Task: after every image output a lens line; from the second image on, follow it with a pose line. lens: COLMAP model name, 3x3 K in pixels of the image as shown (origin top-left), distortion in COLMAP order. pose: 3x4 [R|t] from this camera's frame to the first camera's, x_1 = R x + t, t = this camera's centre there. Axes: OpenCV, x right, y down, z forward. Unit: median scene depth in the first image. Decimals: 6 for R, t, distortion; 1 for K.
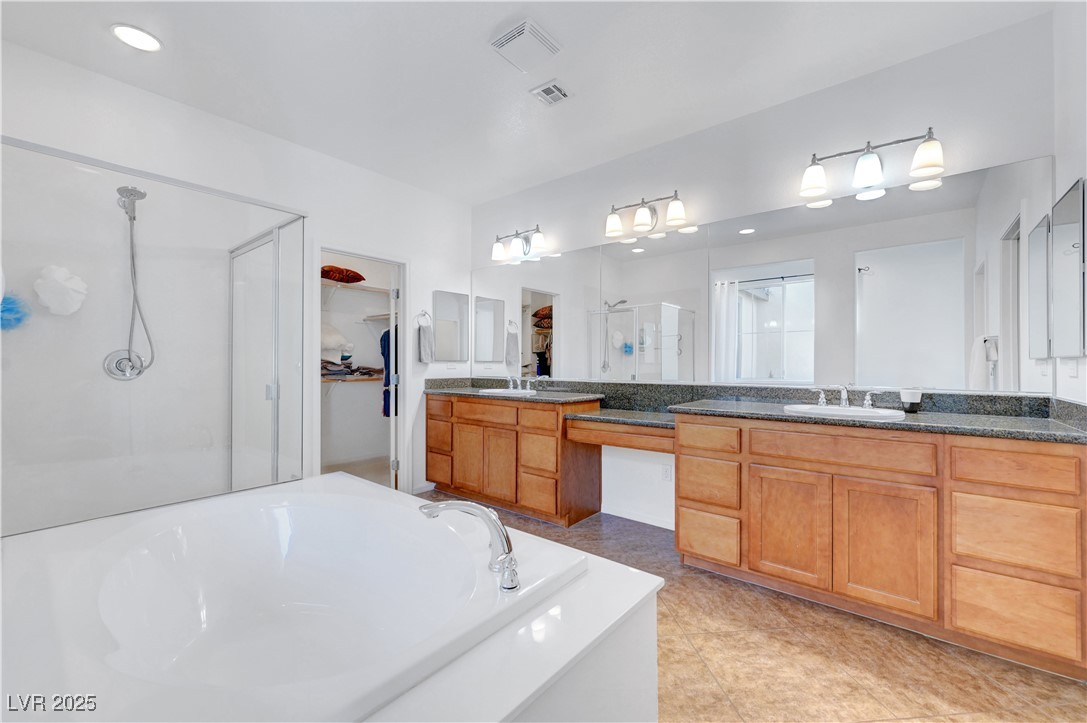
lens RADIAL K [[444.2, 0, 547.0], [0, 444.2, 363.8], [0, 0, 1]] dist [0.000006, 0.000273]
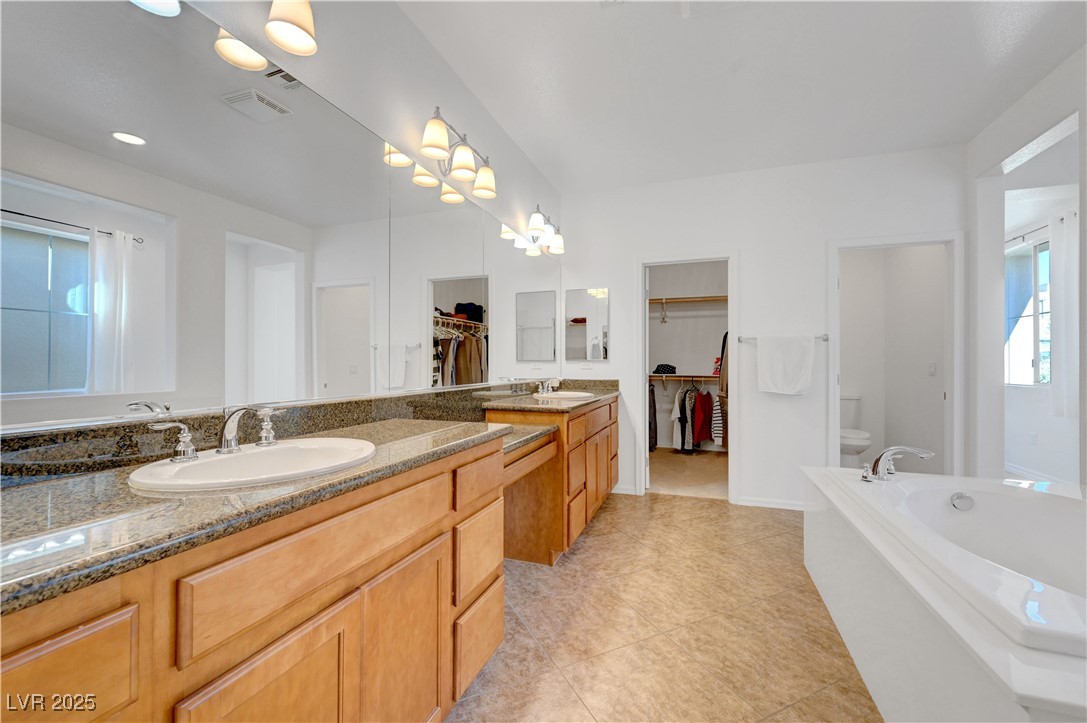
lens RADIAL K [[444.2, 0, 551.3], [0, 444.2, 362.6], [0, 0, 1]] dist [0.000006, 0.000273]
pose [[-0.354642, 0.000204, 0.935002, -0.678041], [-0.003157, 0.999994, -0.001415, -0.000230], [-0.934997, -0.003454, -0.354639, 1.497393]]
